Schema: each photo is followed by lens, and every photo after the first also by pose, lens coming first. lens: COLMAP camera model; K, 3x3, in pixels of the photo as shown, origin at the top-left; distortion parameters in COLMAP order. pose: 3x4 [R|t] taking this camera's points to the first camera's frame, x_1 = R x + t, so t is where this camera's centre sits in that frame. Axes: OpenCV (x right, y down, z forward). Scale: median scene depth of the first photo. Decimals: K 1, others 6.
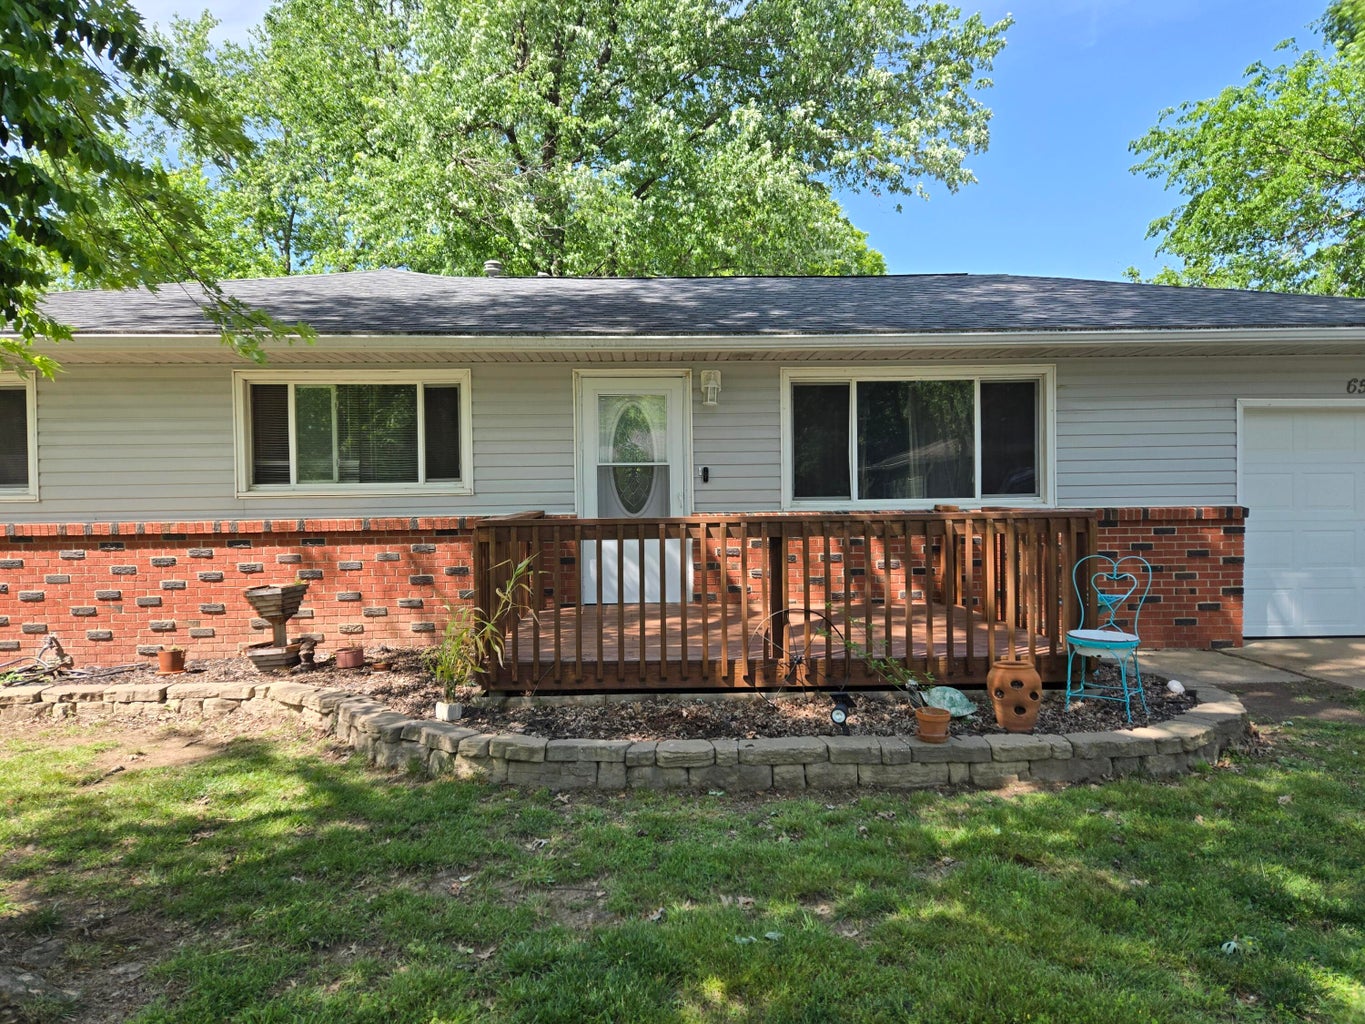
lens RADIAL K [[919.5, 0, 678.0], [0, 919.5, 516.1], [0, 0, 1]] dist [0.066897, -0.059621]
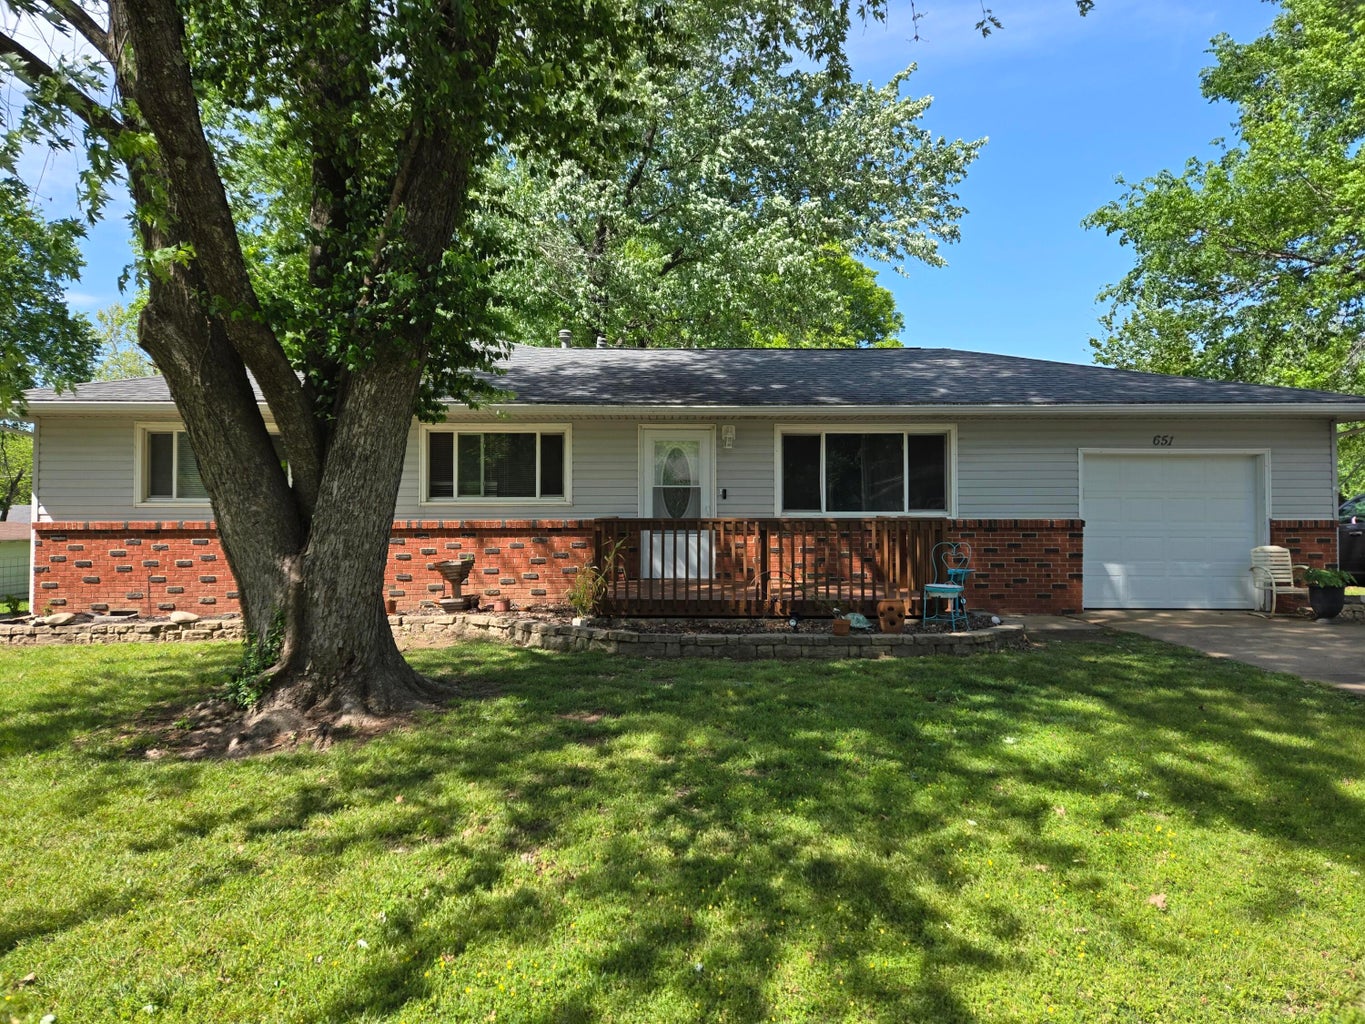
lens RADIAL K [[919.5, 0, 681.7], [0, 919.5, 514.2], [0, 0, 1]] dist [0.066897, -0.059621]
pose [[0.999766, 0.011361, -0.018436, -0.012117], [-0.011777, 0.999674, -0.022644, 0.023323], [0.018173, 0.022856, 0.999574, -0.516506]]
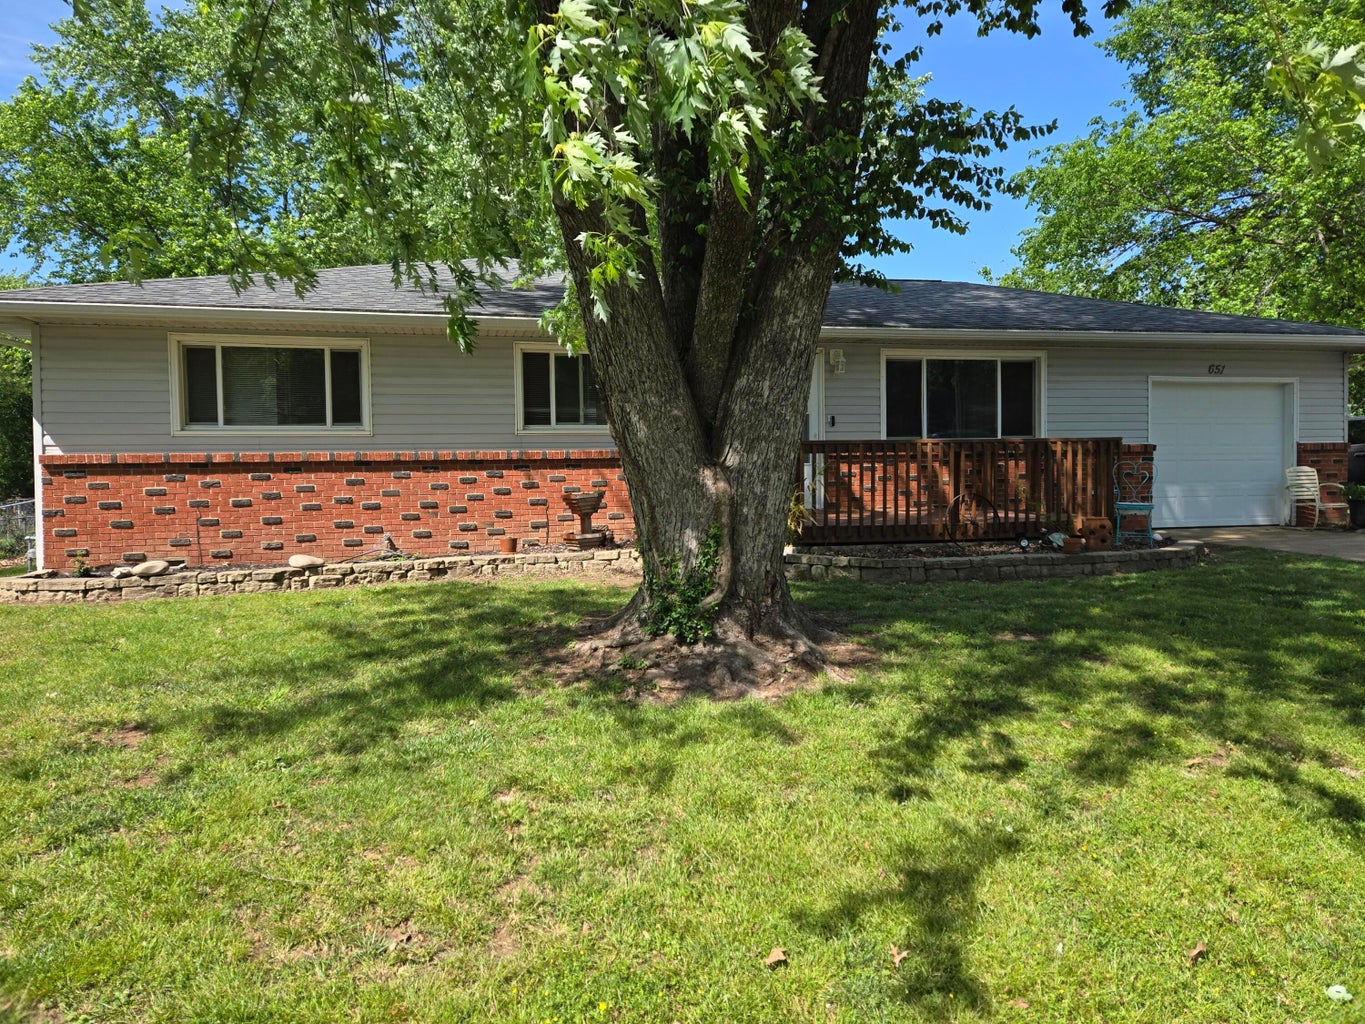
lens RADIAL K [[919.5, 0, 684.9], [0, 919.5, 497.8], [0, 0, 1]] dist [0.066897, -0.059621]
pose [[0.978547, -0.007533, 0.205884, -0.508333], [0.004951, 0.999903, 0.013056, 0.057739], [-0.205963, -0.011757, 0.978489, -0.393052]]
